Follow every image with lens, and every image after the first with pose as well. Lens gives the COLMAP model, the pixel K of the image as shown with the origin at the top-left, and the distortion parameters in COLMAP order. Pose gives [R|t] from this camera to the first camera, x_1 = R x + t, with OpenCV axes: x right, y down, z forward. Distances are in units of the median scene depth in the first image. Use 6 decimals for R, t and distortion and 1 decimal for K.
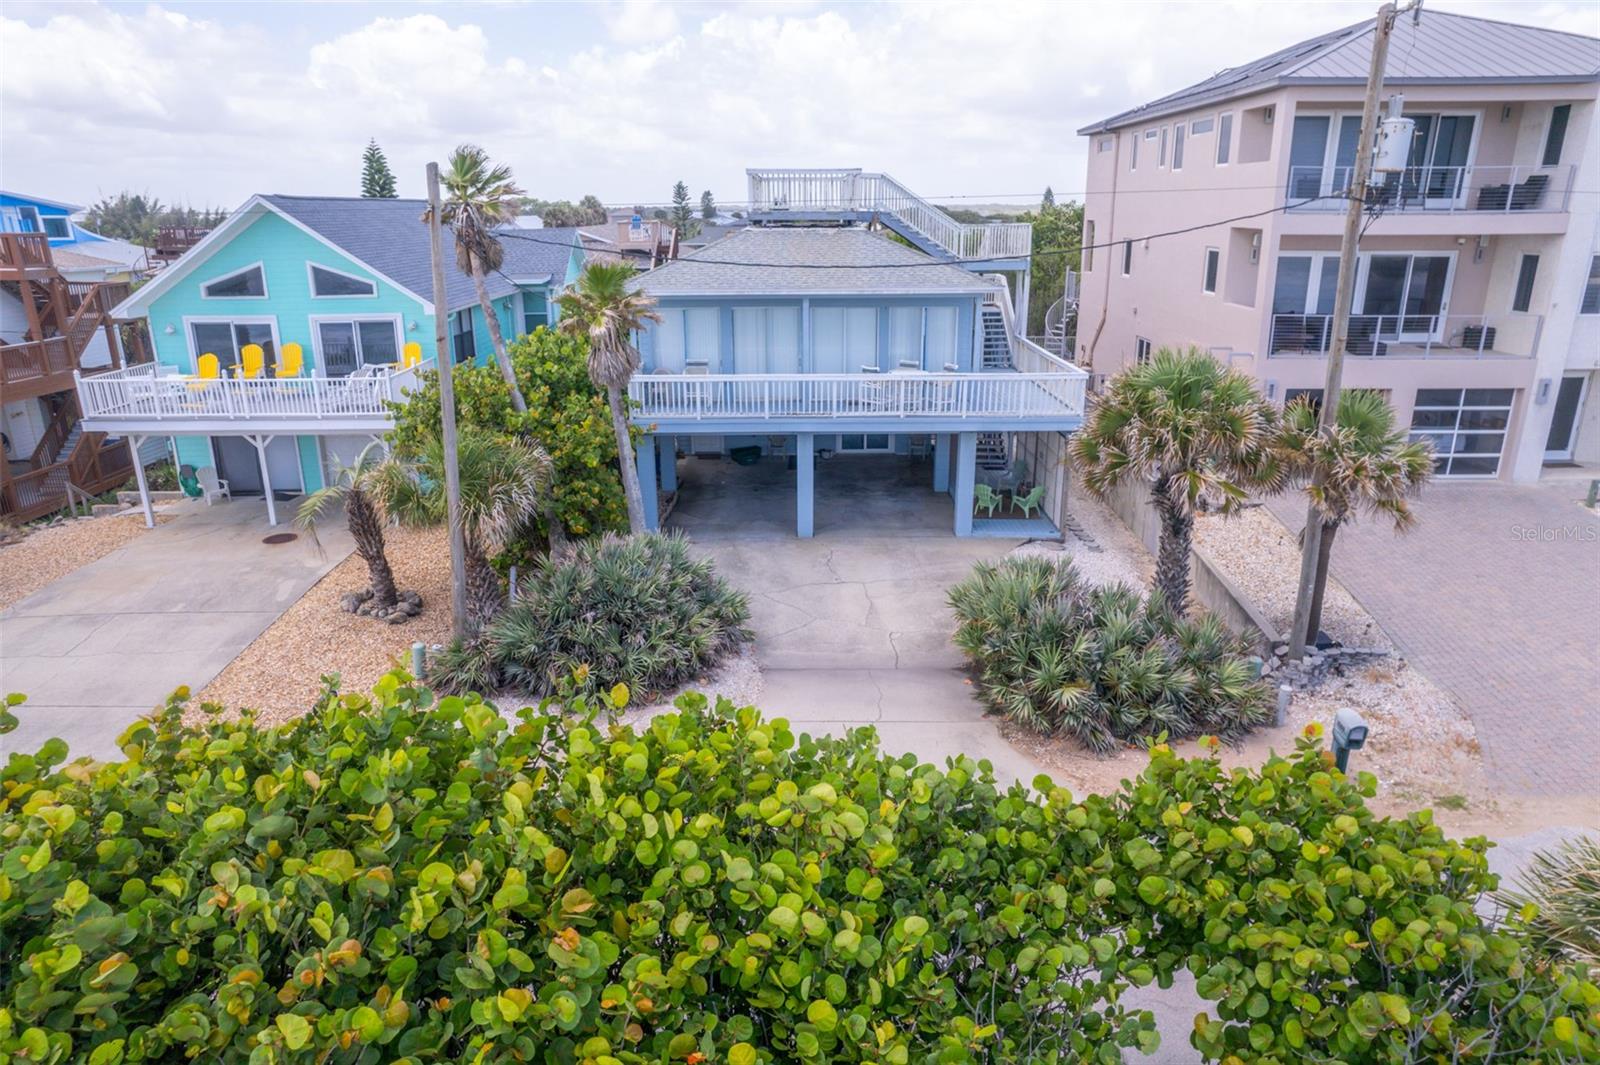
lens RADIAL K [[1010.7, 0, 800.0], [0, 1010.7, 532.5], [0, 0, 1]] dist [-0.074412, 0.068656]
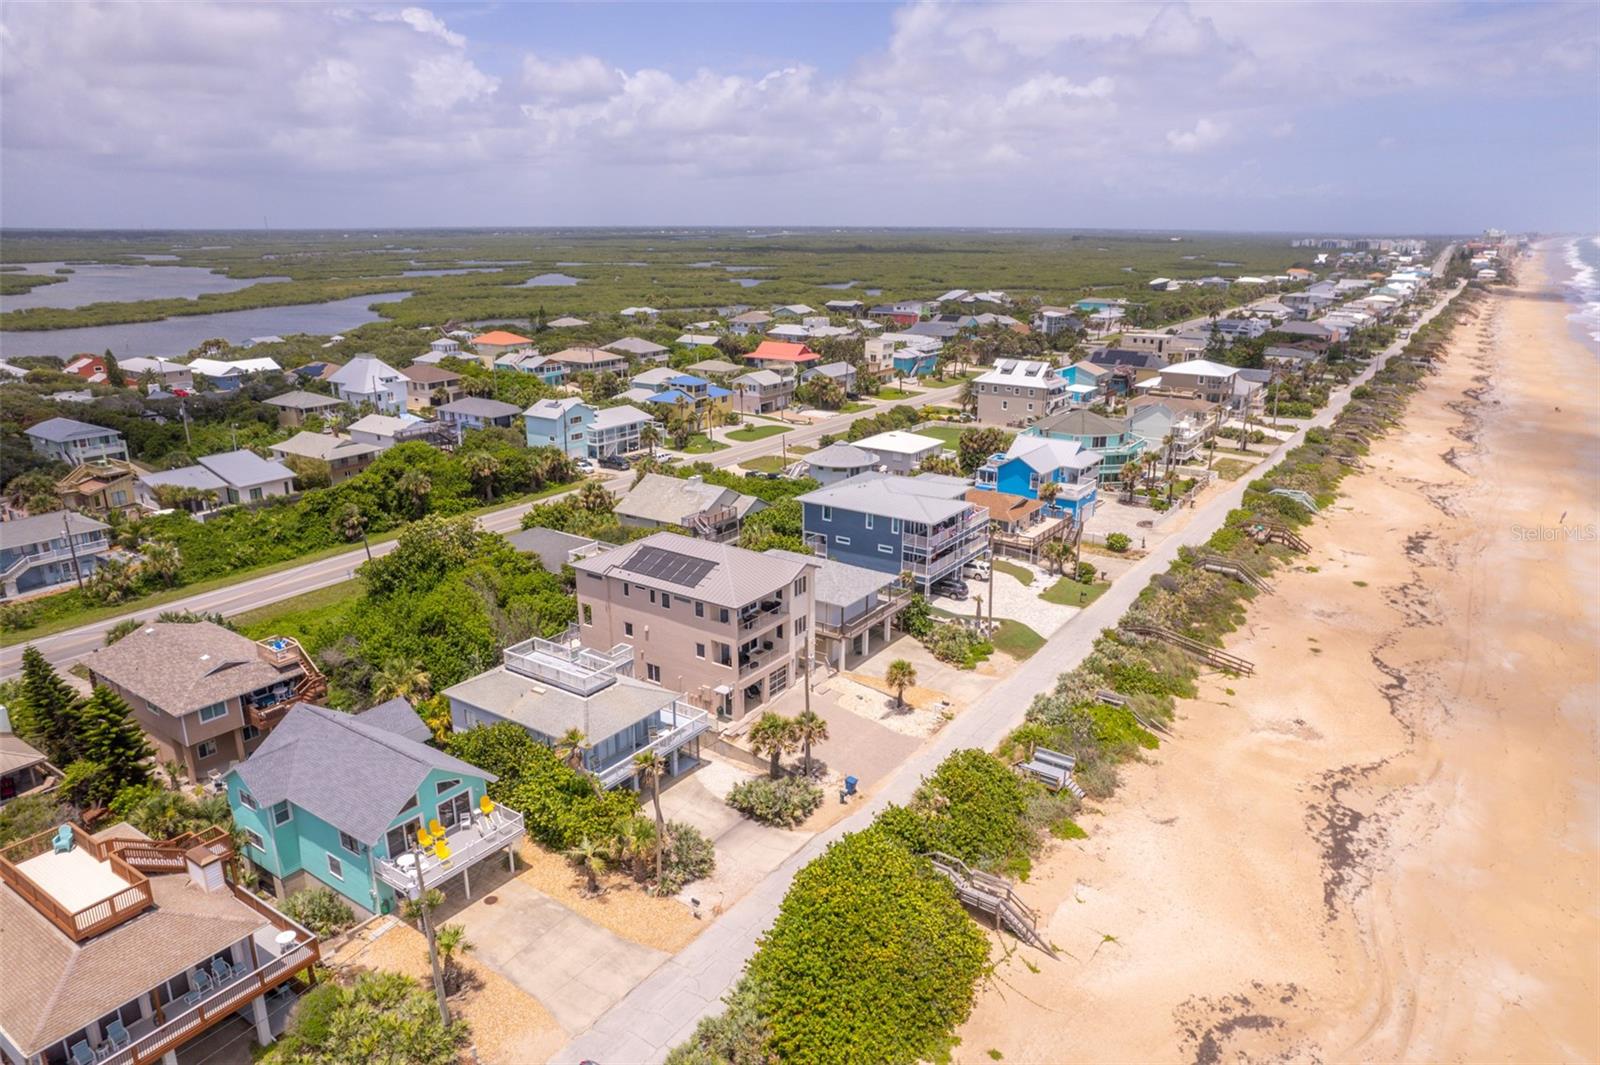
lens RADIAL K [[1033.8, 0, 800.0], [0, 1033.8, 532.5], [0, 0, 1]] dist [-0.061602, 0.058621]
pose [[0.567987, -0.230328, 0.790152, -1.806837], [0.251134, 0.962761, 0.100120, -0.879363], [-0.783787, 0.141567, 0.604679, -1.124173]]
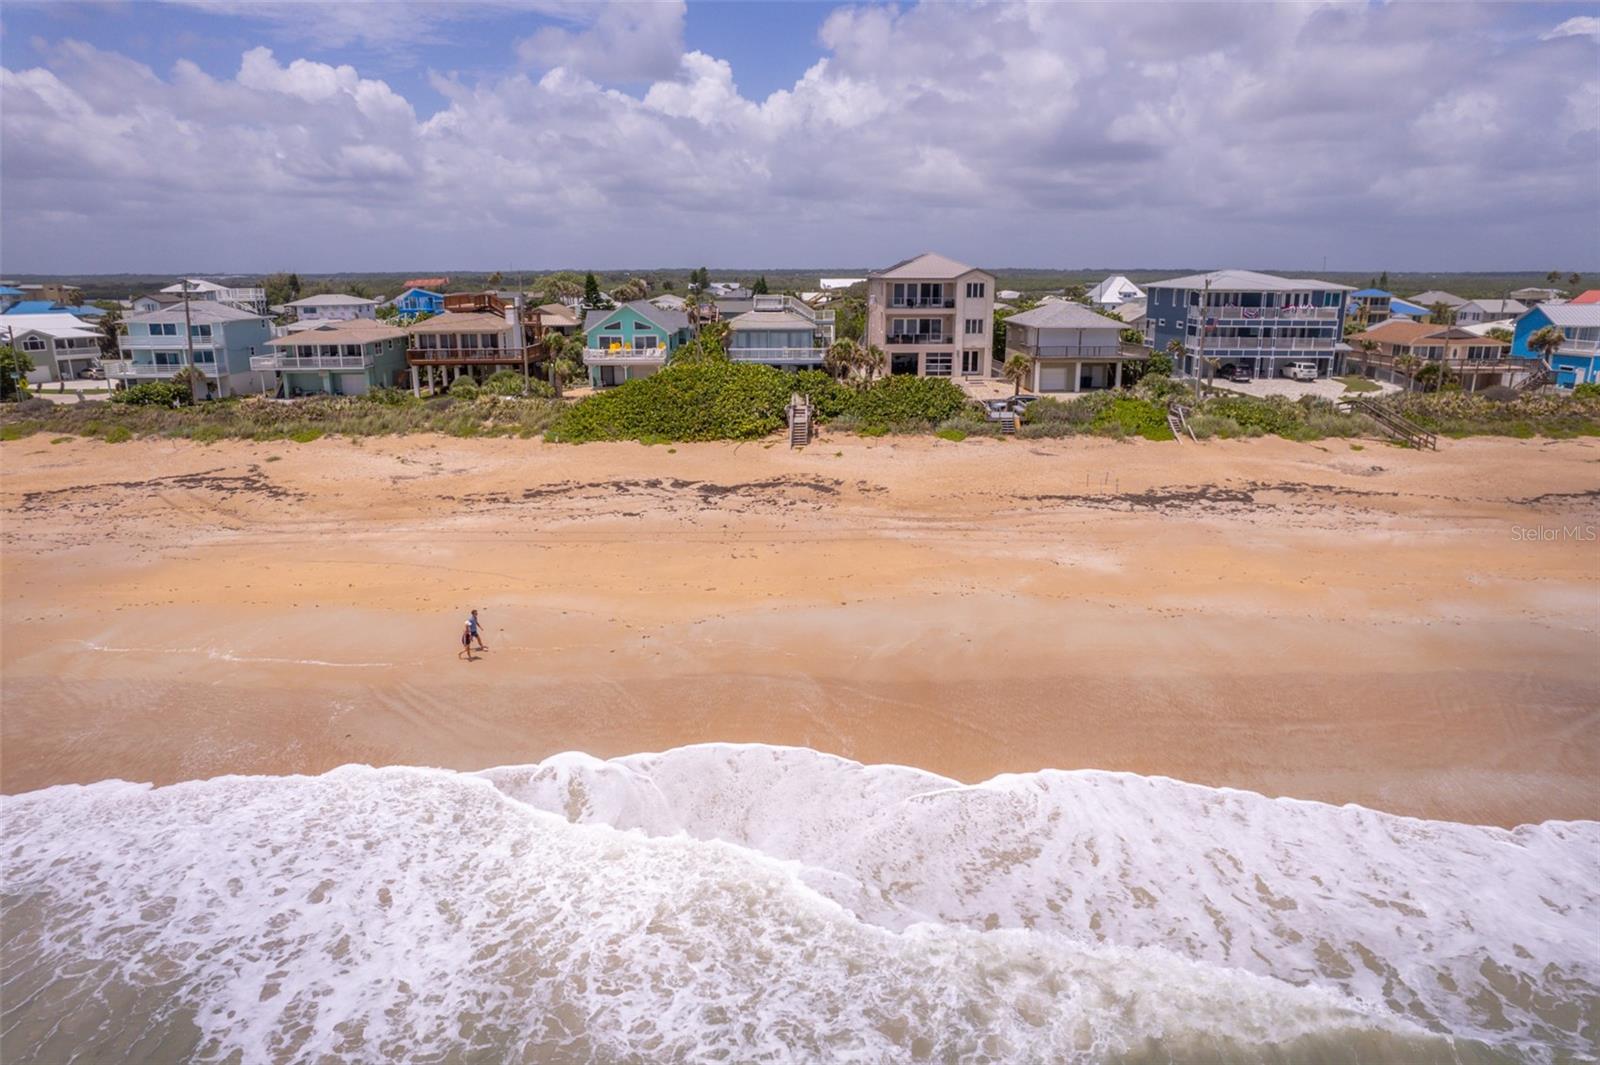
lens RADIAL K [[1010.7, 0, 800.0], [0, 1010.7, 532.5], [0, 0, 1]] dist [-0.074412, 0.068656]
pose [[0.999777, -0.002431, 0.020983, 0.043969], [0.003655, 0.998281, -0.058502, 0.787881], [-0.020805, 0.058565, 0.998067, -2.885840]]
